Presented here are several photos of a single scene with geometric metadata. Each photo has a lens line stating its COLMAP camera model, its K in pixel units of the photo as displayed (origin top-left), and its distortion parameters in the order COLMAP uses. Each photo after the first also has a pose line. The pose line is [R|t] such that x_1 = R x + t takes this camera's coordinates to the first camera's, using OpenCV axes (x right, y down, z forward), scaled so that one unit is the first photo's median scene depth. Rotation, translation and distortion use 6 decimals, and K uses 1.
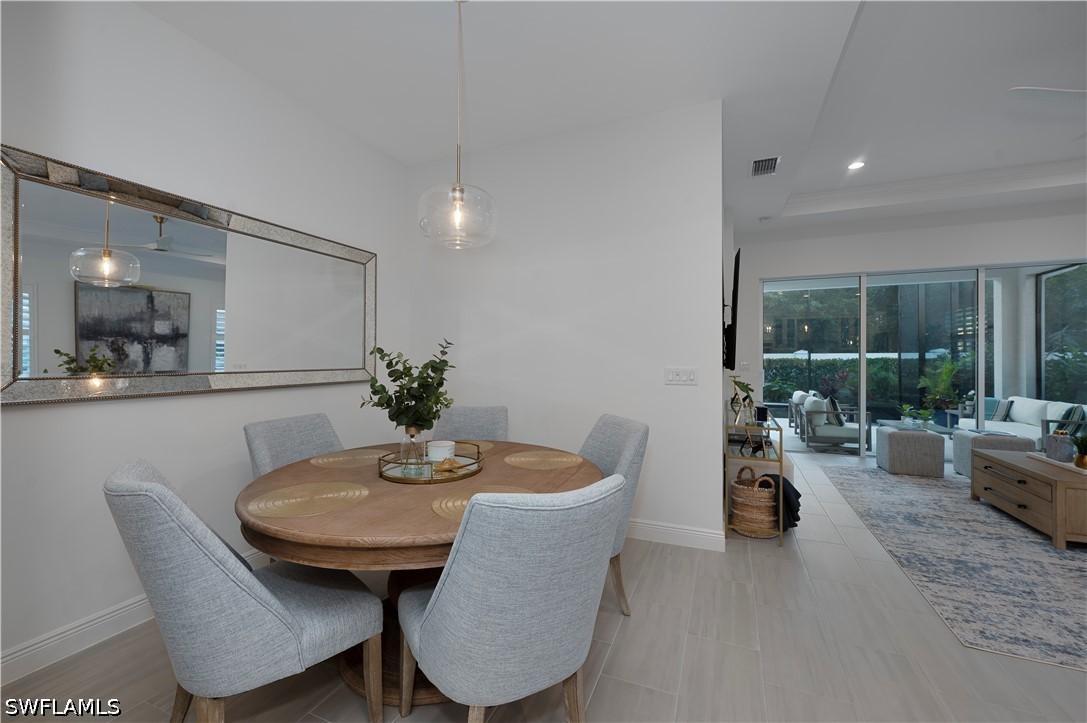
lens RADIAL K [[460.5, 0, 515.0], [0, 460.5, 358.5], [0, 0, 1]] dist [0.001365, -0.000489]
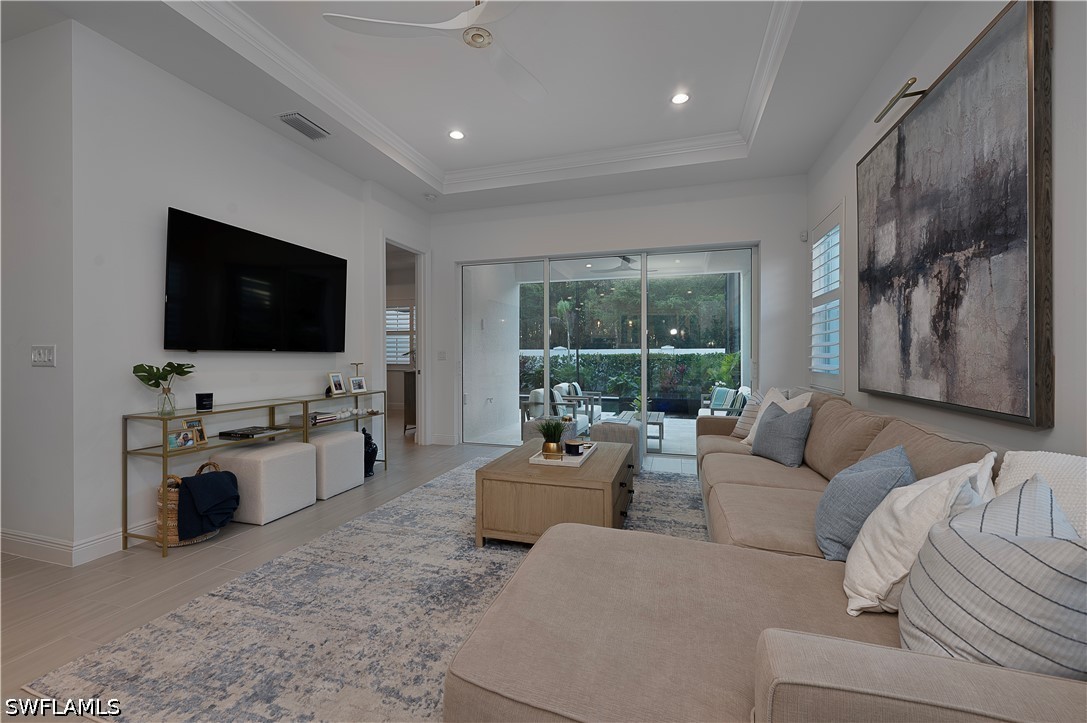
lens RADIAL K [[423.3, 0, 542.2], [0, 423.3, 366.4], [0, 0, 1]] dist [0.003662, 0.000002]
pose [[0.998424, -0.018181, 0.053097, 1.225185], [0.017577, 0.999776, 0.011816, 0.036024], [-0.053300, -0.010865, 0.998519, 0.126535]]
